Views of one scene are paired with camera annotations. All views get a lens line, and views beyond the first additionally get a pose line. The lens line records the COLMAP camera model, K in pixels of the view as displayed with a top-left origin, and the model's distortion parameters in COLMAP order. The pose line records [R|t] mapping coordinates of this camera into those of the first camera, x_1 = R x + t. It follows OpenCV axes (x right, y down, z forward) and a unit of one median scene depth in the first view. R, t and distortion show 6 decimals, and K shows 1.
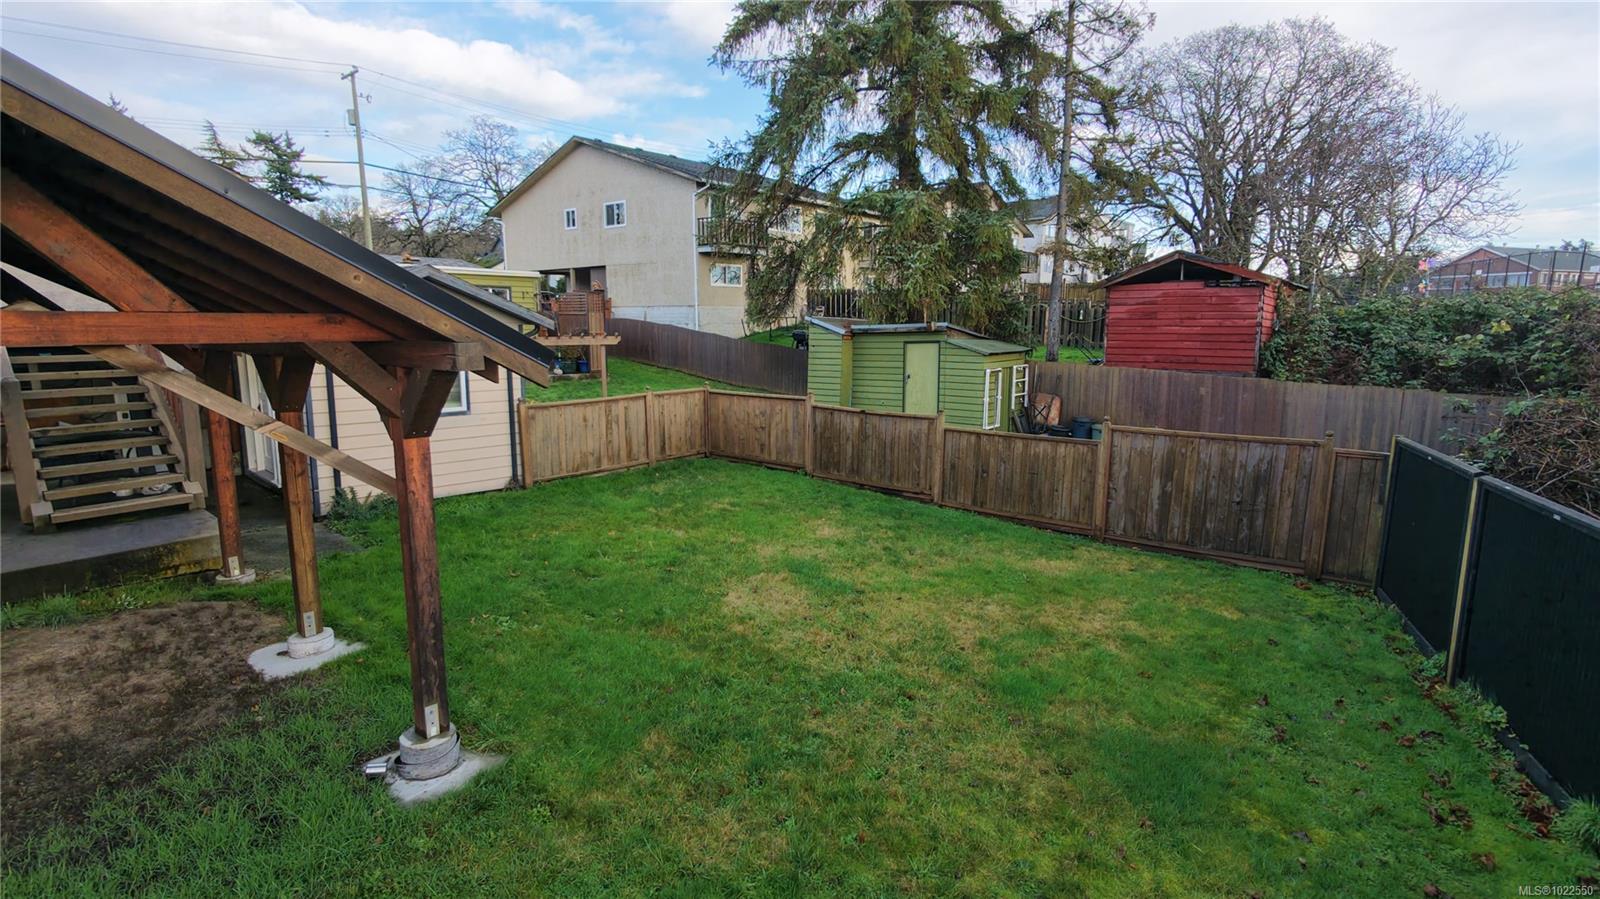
lens RADIAL K [[763.2, 0, 798.0], [0, 763.2, 450.2], [0, 0, 1]] dist [-0.002332, 0.002691]
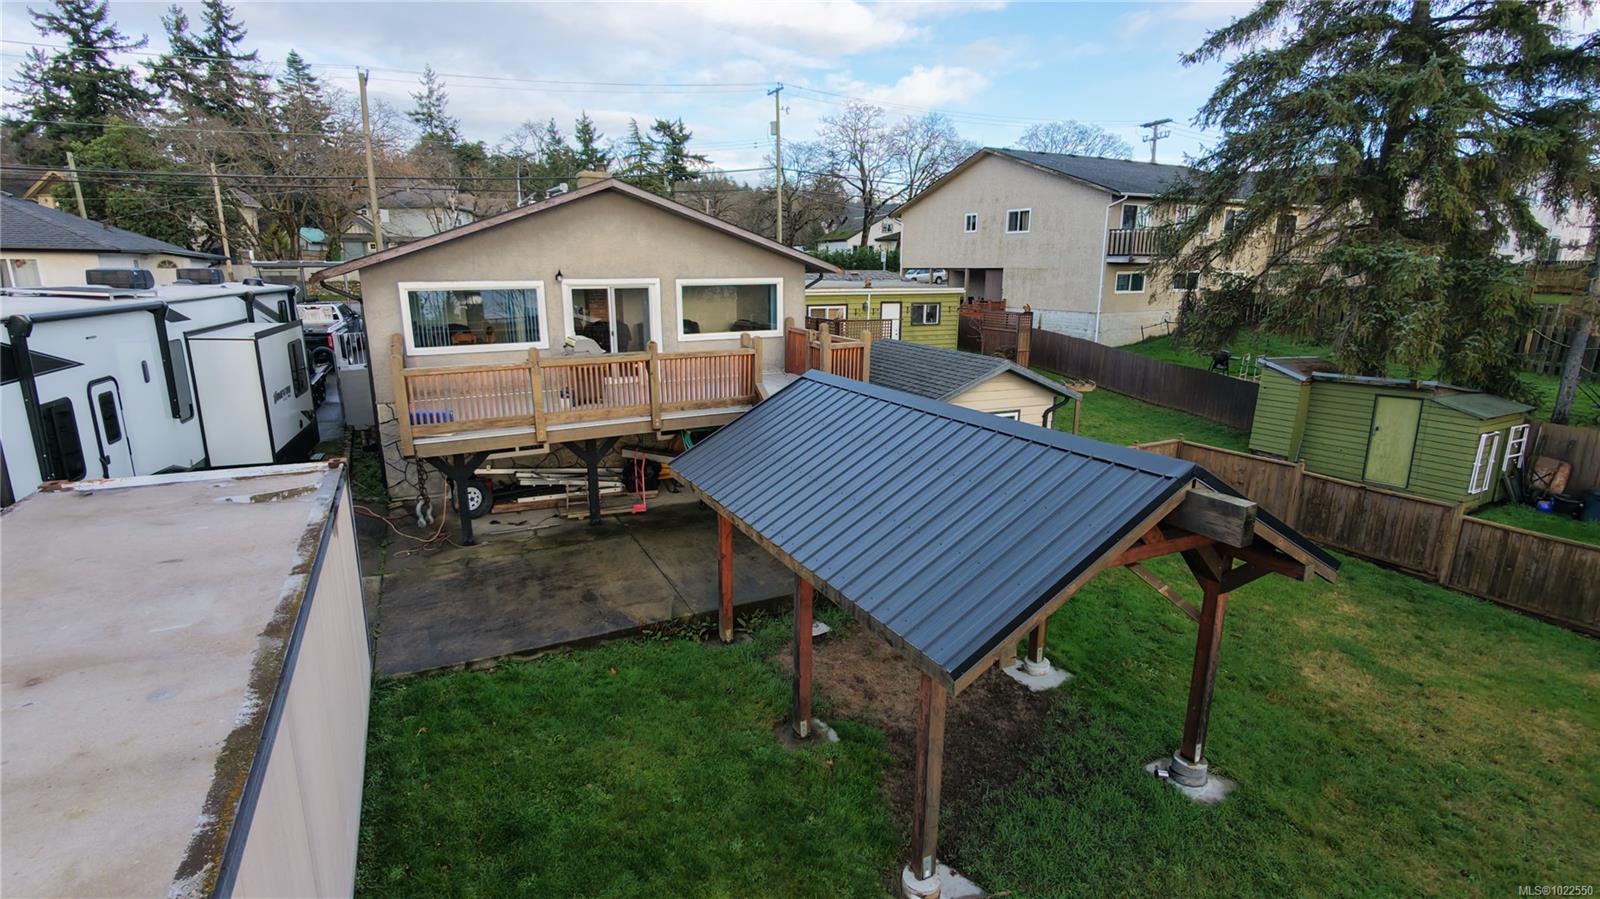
lens RADIAL K [[763.2, 0, 798.7], [0, 763.2, 449.5], [0, 0, 1]] dist [-0.002332, 0.002691]
pose [[0.926644, 0.088368, -0.365407, -0.287078], [-0.064087, 0.994885, 0.078077, -0.148111], [0.370437, -0.048932, 0.927568, -0.326615]]
